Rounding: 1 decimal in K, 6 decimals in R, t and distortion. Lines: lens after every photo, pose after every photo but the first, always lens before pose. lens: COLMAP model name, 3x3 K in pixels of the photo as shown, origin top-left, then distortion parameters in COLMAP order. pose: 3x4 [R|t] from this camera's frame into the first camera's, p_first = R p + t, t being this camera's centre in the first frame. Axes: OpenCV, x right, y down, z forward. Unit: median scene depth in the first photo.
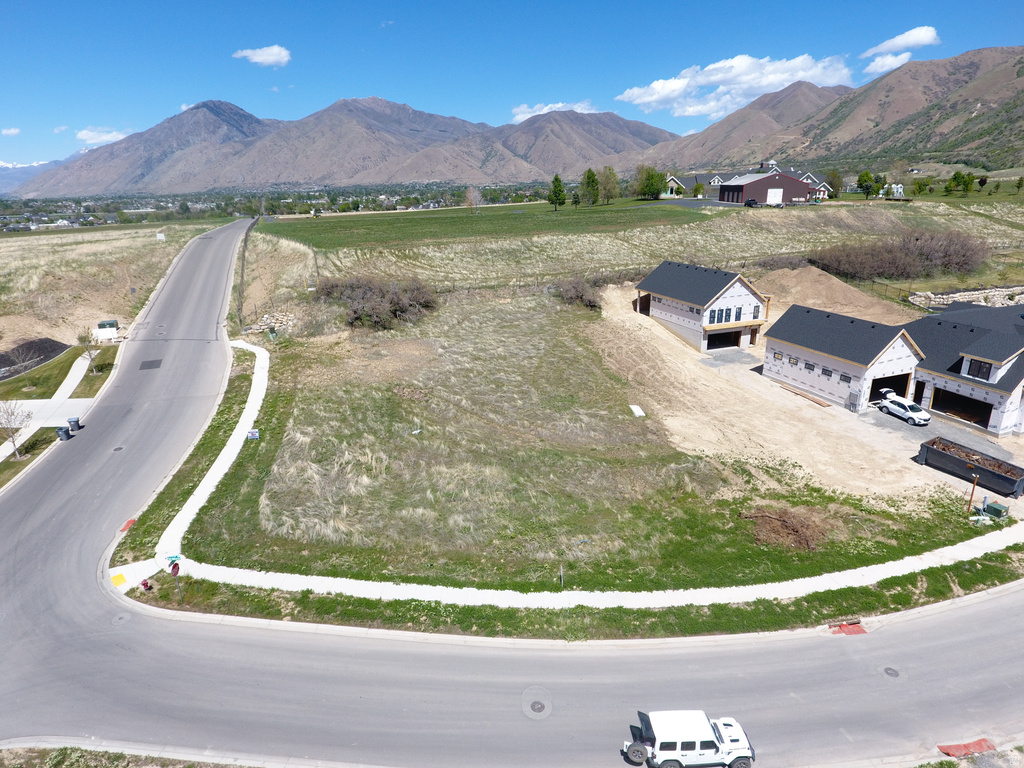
lens RADIAL K [[601.3, 0, 512.4], [0, 601.3, 382.3], [0, 0, 1]] dist [-0.004759, 0.000322]
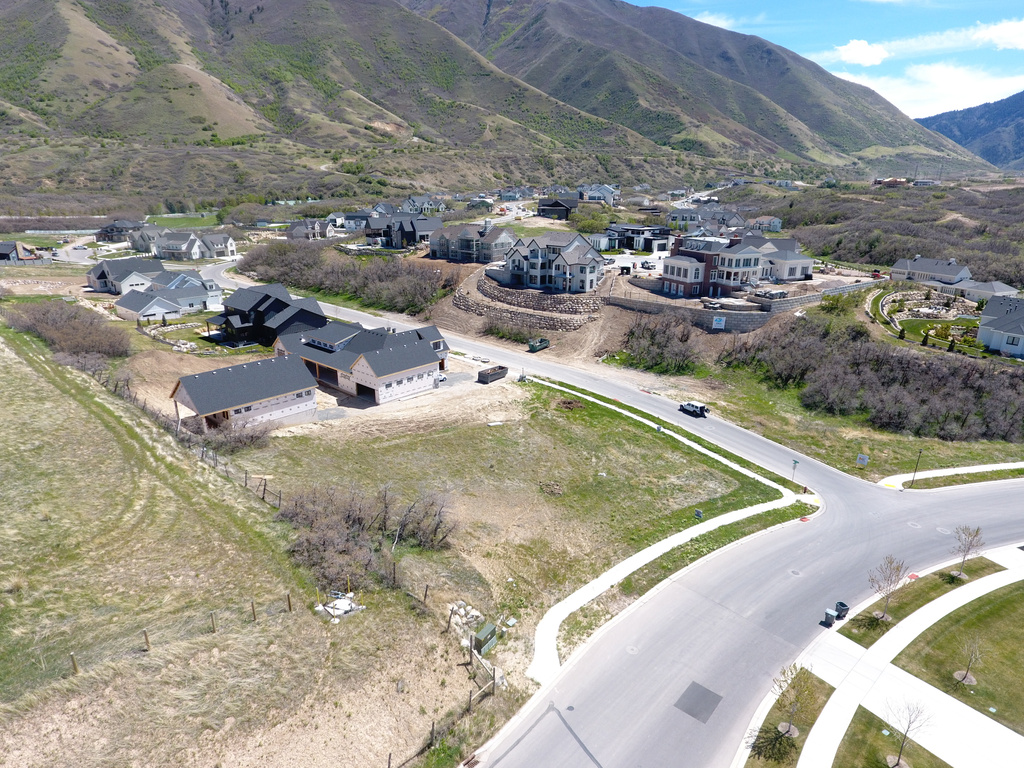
lens RADIAL K [[601.3, 0, 512.4], [0, 601.3, 382.3], [0, 0, 1]] dist [-0.004759, 0.000322]
pose [[-0.456110, -0.265890, 0.849274, -0.921784], [0.280546, 0.862701, 0.420763, -0.575024], [-0.844546, 0.430175, -0.318892, 1.199859]]
